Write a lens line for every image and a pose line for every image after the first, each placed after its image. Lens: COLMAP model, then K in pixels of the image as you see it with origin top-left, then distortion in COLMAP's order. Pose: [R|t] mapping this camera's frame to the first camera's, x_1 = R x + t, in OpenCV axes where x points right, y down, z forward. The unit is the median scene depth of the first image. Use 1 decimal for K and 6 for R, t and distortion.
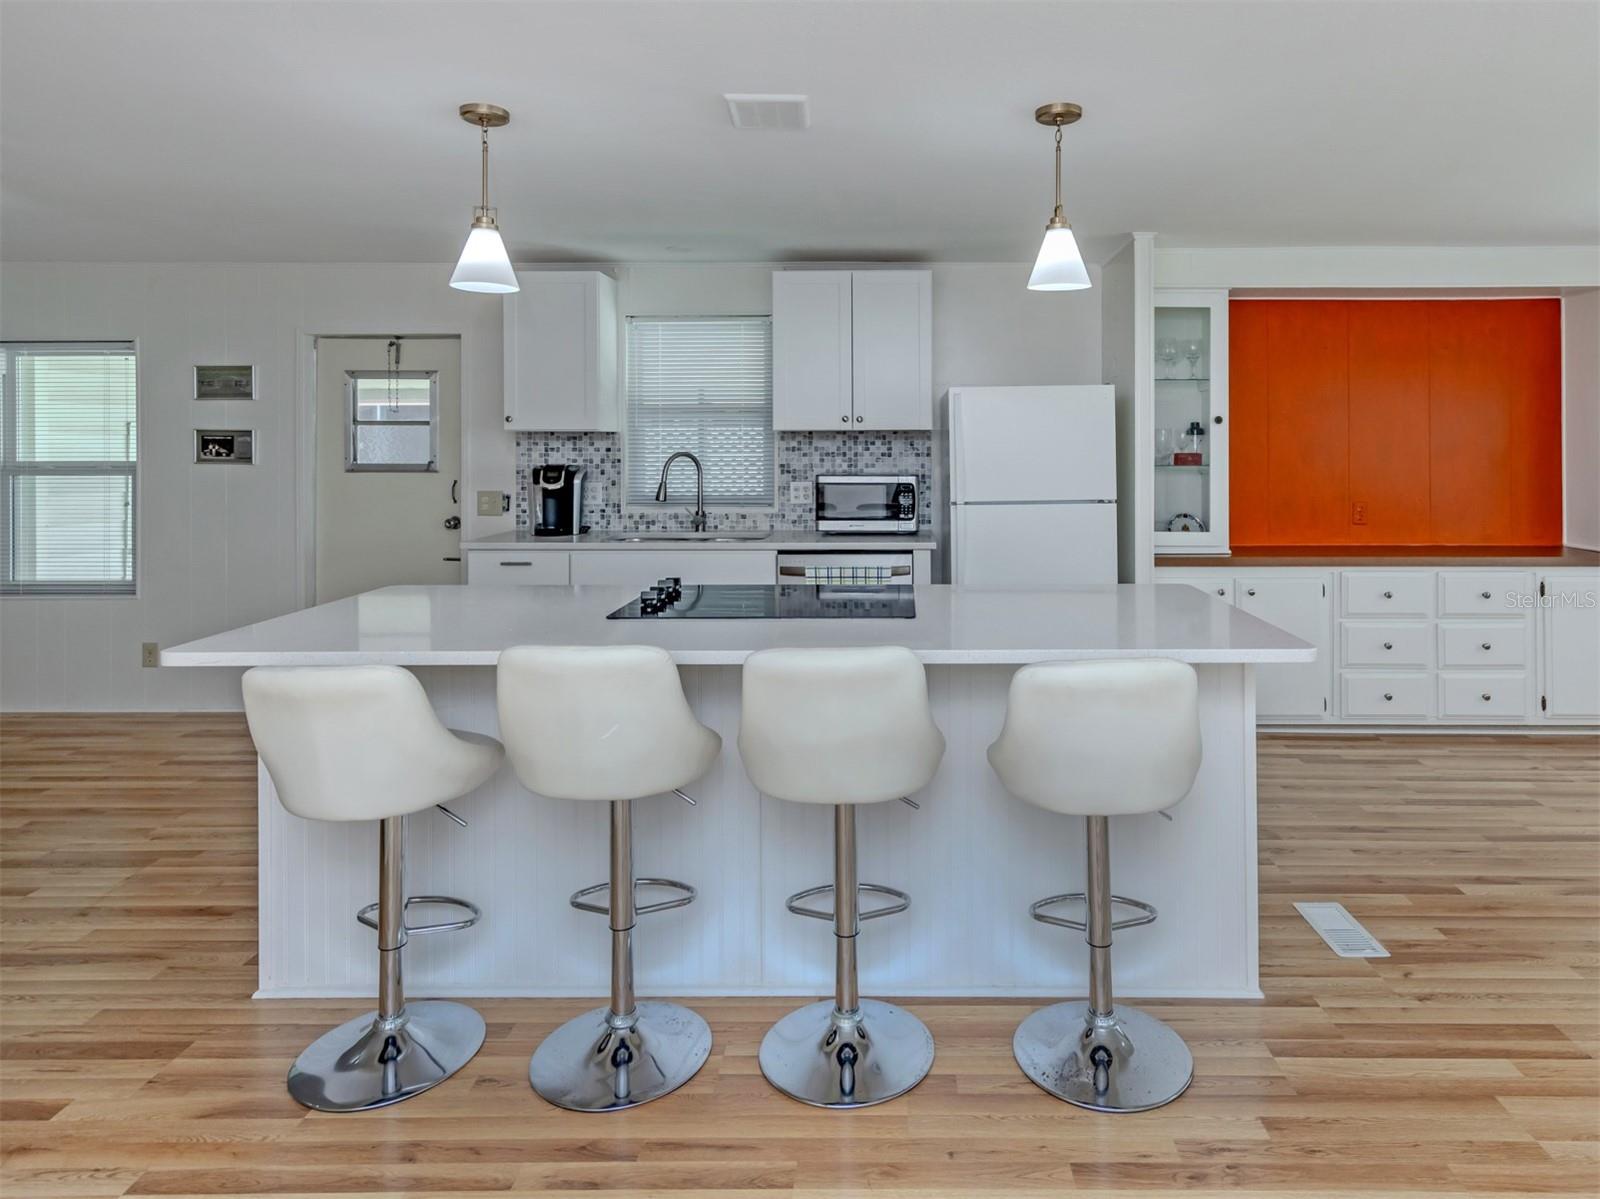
lens RADIAL K [[911.8, 0, 870.0], [0, 911.8, 560.0], [0, 0, 1]] dist [0.011388, -0.002212]
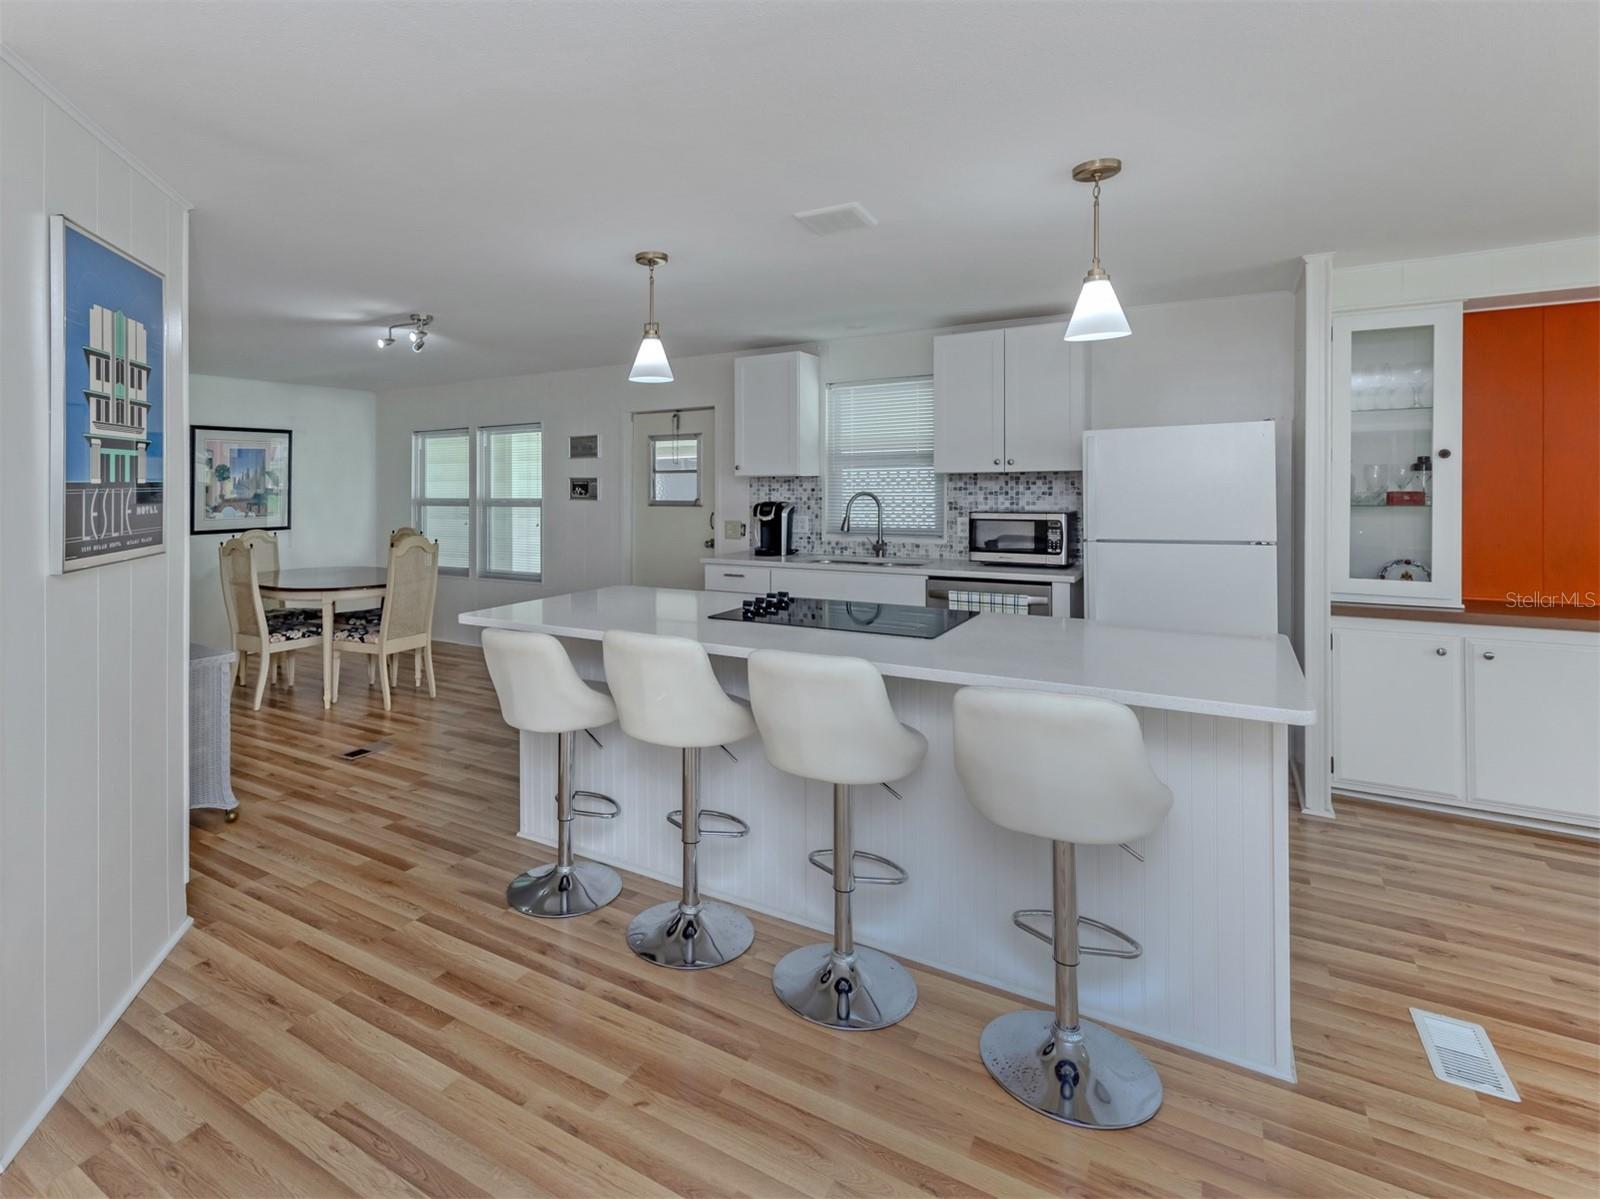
lens RADIAL K [[777.8, 0, 738.6], [0, 777.8, 592.0], [0, 0, 1]] dist [0.009663, 0.000403]
pose [[0.857862, 0.064778, -0.509780, 0.239956], [-0.056819, 0.997897, 0.031187, -0.008688], [0.510729, 0.002211, 0.859739, 0.019532]]
